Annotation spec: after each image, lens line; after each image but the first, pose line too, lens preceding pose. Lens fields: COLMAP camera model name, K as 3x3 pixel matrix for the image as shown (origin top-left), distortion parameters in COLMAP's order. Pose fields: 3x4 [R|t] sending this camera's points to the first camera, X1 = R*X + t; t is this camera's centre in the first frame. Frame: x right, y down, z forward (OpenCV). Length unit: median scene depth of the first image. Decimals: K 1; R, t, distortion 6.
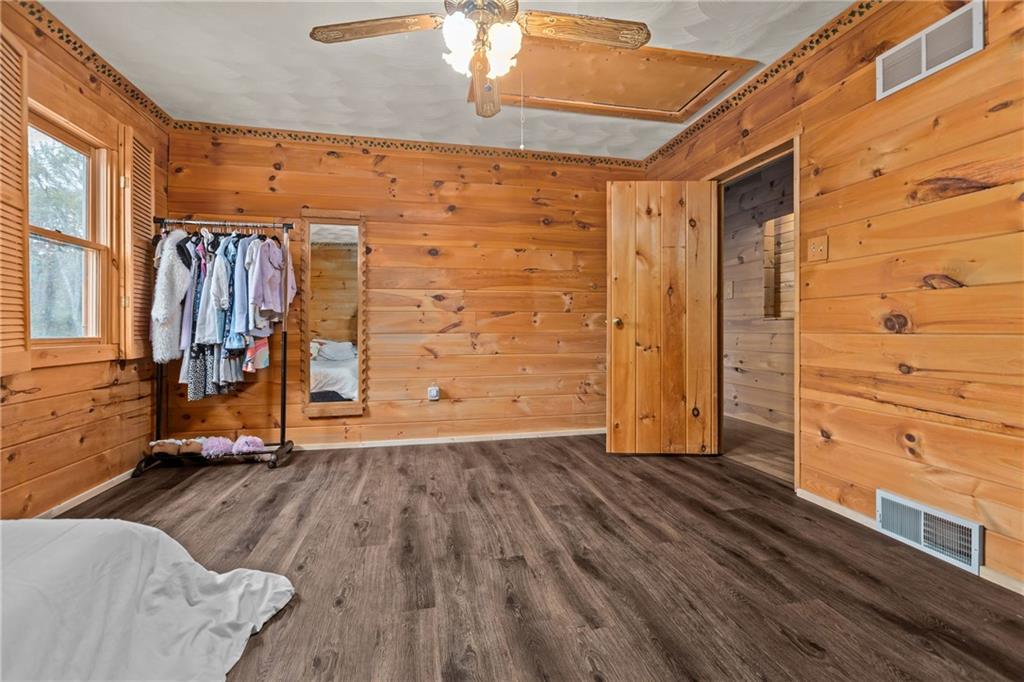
lens RADIAL K [[466.0, 0, 514.5], [0, 466.0, 333.2], [0, 0, 1]] dist [-0.001661, -0.000299]
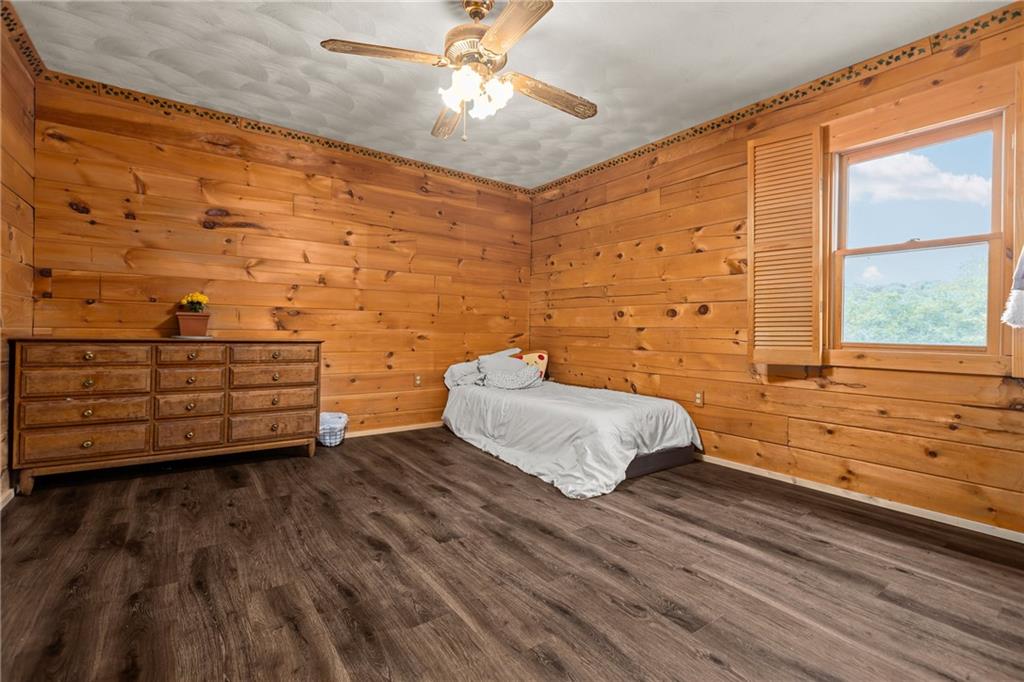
lens RADIAL K [[466.0, 0, 519.9], [0, 466.0, 333.6], [0, 0, 1]] dist [-0.001661, -0.000299]
pose [[-0.911484, -0.009121, -0.411235, 0.256762], [-0.016436, 0.999763, 0.014256, -0.014840], [0.411007, 0.019753, -0.911418, 1.783872]]
